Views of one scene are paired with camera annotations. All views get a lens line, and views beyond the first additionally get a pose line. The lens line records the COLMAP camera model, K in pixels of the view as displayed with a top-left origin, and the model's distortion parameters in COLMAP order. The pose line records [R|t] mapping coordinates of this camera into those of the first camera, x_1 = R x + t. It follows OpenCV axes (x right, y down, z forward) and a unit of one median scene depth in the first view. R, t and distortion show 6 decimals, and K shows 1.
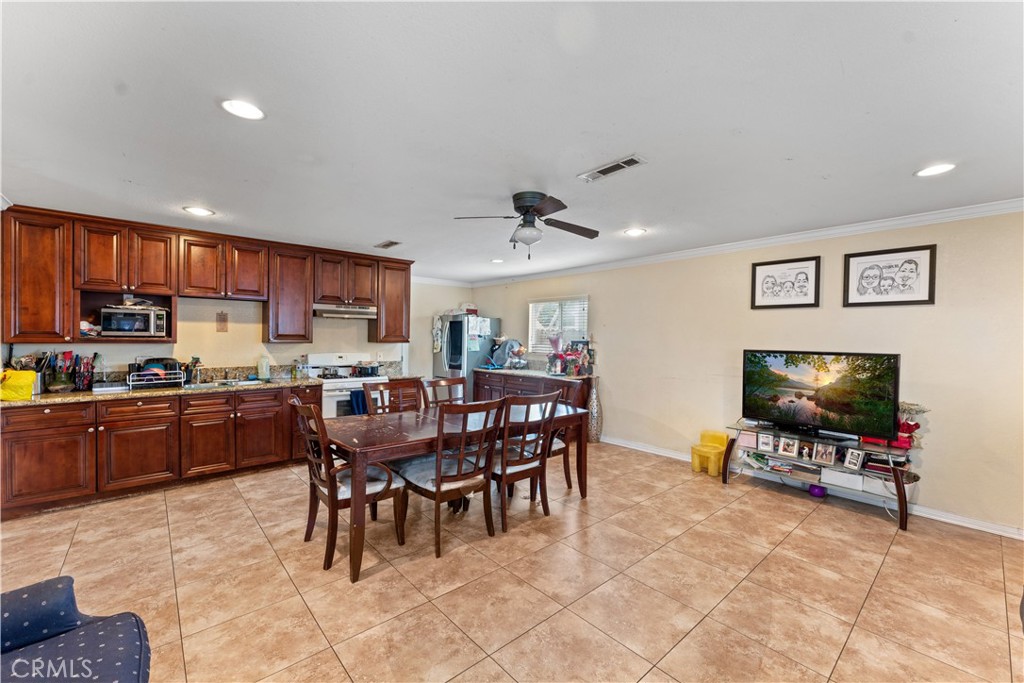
lens RADIAL K [[417.4, 0, 517.2], [0, 417.4, 341.5], [0, 0, 1]] dist [-0.001695, 0.000065]
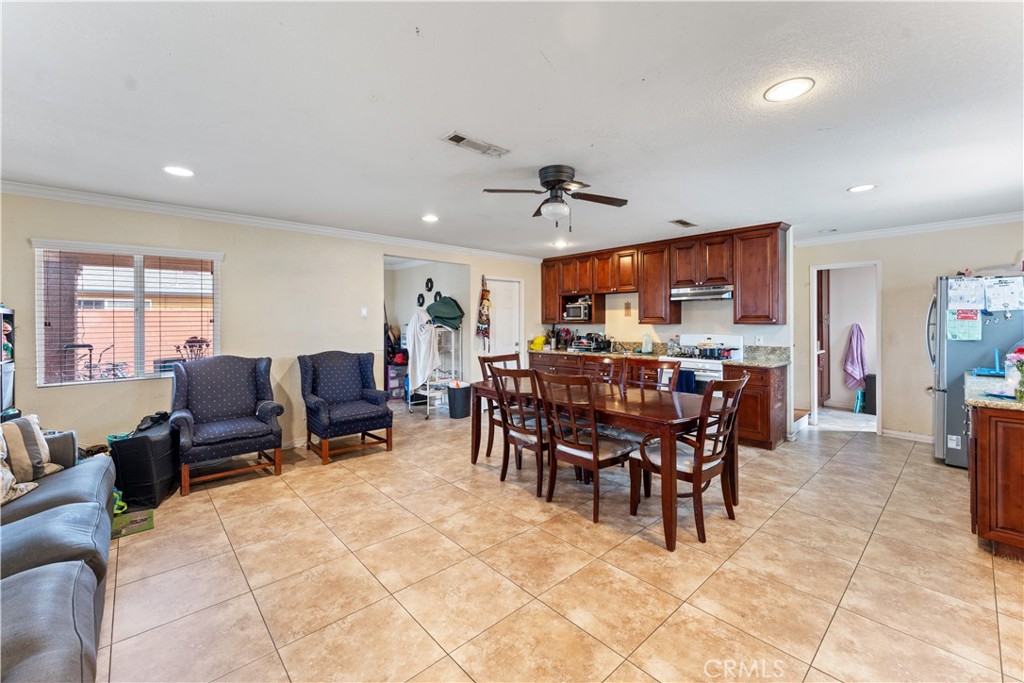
lens RADIAL K [[417.4, 0, 517.2], [0, 417.4, 341.5], [0, 0, 1]] dist [-0.001695, 0.000065]
pose [[0.015748, 0.040258, -0.999065, 1.309605], [-0.004161, 0.999183, 0.040197, 0.013771], [0.999867, 0.003524, 0.015903, 1.176193]]
